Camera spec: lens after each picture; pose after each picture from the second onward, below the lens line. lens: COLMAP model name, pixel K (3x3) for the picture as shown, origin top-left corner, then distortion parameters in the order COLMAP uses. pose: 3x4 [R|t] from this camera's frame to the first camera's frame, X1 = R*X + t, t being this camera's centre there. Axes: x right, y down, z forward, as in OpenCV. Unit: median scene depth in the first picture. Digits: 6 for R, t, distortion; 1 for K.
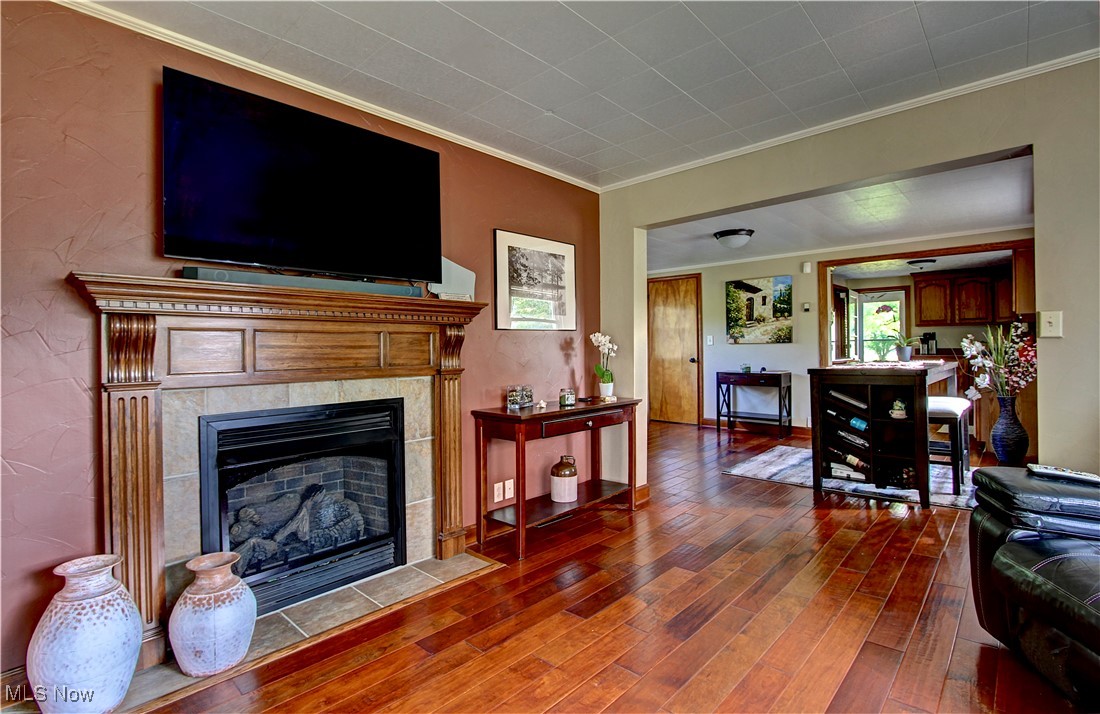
lens RADIAL K [[517.4, 0, 541.4], [0, 517.4, 350.5], [0, 0, 1]] dist [-0.025054, -0.000076]
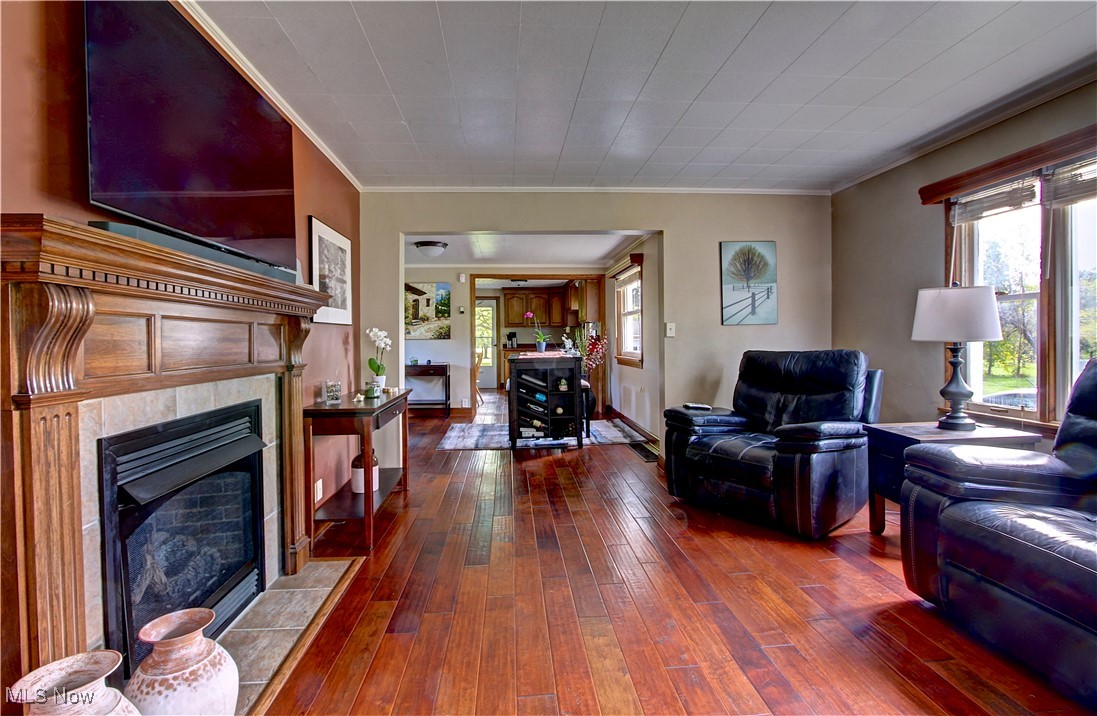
lens RADIAL K [[516.0, 0, 538.2], [0, 516.0, 349.3], [0, 0, 1]] dist [-0.025054, -0.000076]
pose [[0.669962, -0.007895, 0.742353, -0.422109], [0.004105, 0.999968, 0.006930, 0.002819], [-0.742384, -0.001596, 0.669973, 0.055766]]
